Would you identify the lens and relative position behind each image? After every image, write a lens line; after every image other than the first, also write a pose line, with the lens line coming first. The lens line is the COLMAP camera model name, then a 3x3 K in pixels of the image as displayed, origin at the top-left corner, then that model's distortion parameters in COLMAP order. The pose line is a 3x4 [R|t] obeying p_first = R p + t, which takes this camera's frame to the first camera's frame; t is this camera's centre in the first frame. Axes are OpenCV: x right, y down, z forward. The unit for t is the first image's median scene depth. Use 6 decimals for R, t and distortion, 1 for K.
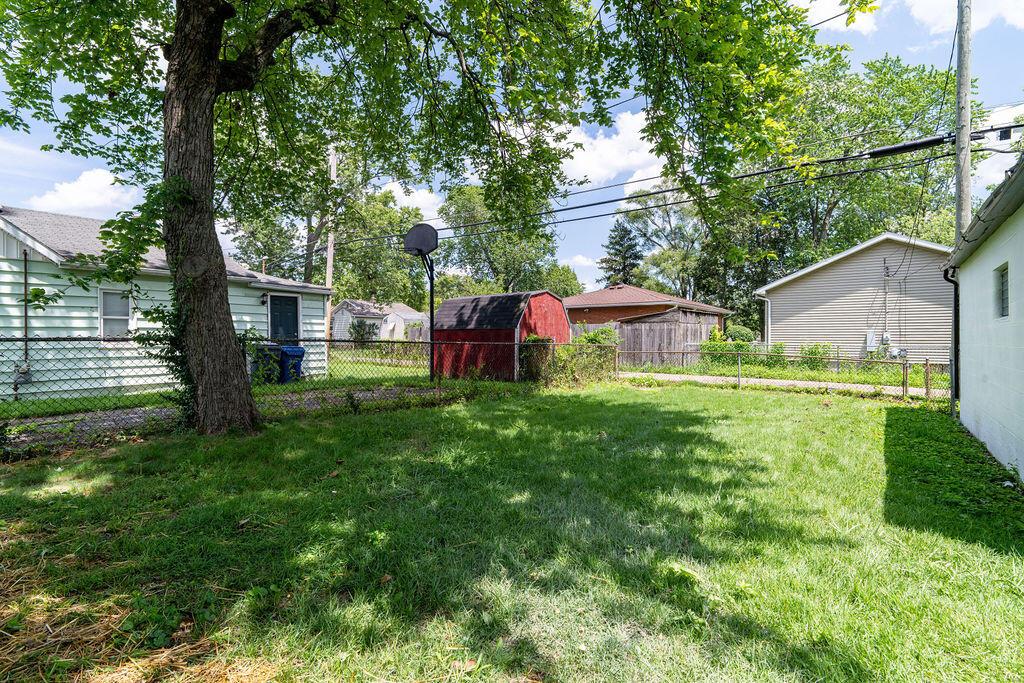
lens RADIAL K [[494.3, 0, 510.2], [0, 494.3, 330.2], [0, 0, 1]] dist [-0.001690, -0.000118]
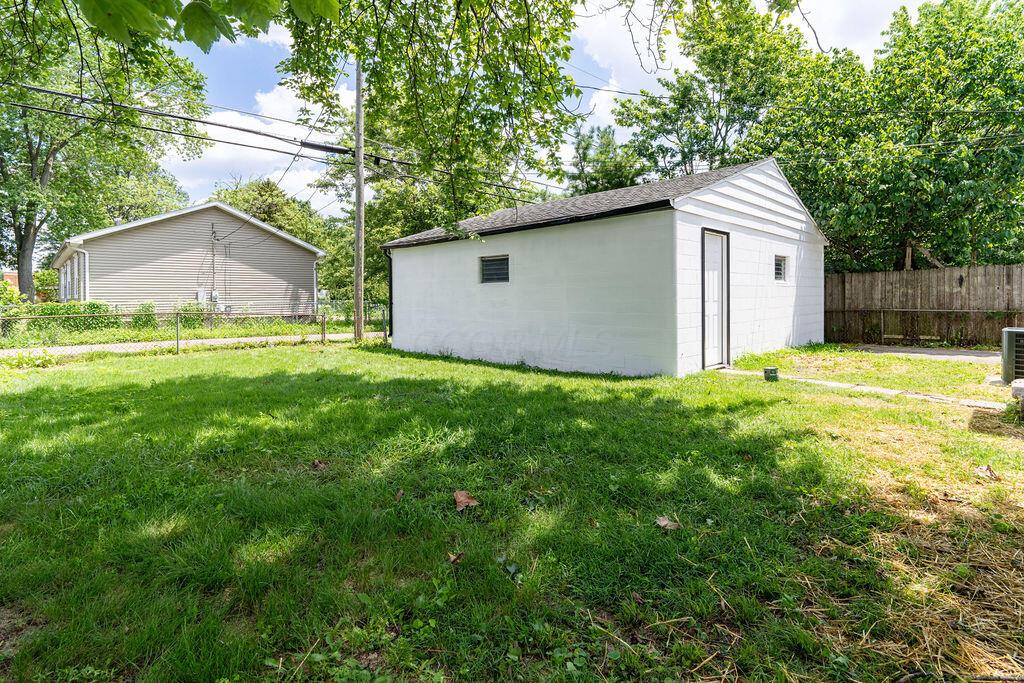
lens RADIAL K [[491.2, 0, 517.5], [0, 491.2, 299.2], [0, 0, 1]] dist [-0.000029, -0.000212]
pose [[0.118185, -0.009332, 0.992948, -0.223970], [-0.009420, 0.999900, 0.010518, 0.004452], [-0.992947, -0.010597, 0.118085, 0.187781]]
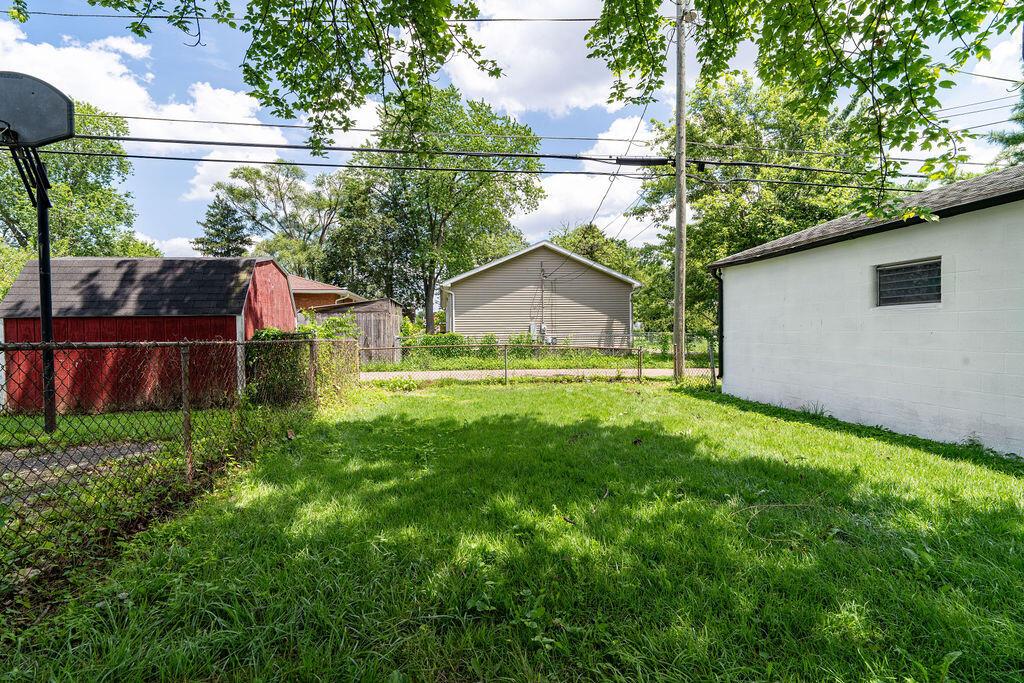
lens RADIAL K [[472.8, 0, 512.0], [0, 472.8, 341.5], [0, 0, 1]] dist [-0.019180, 0.000022]
pose [[0.685534, -0.026721, 0.727550, -0.113811], [0.000825, 0.999354, 0.035927, 0.005244], [-0.728040, -0.024029, 0.685113, 0.250166]]
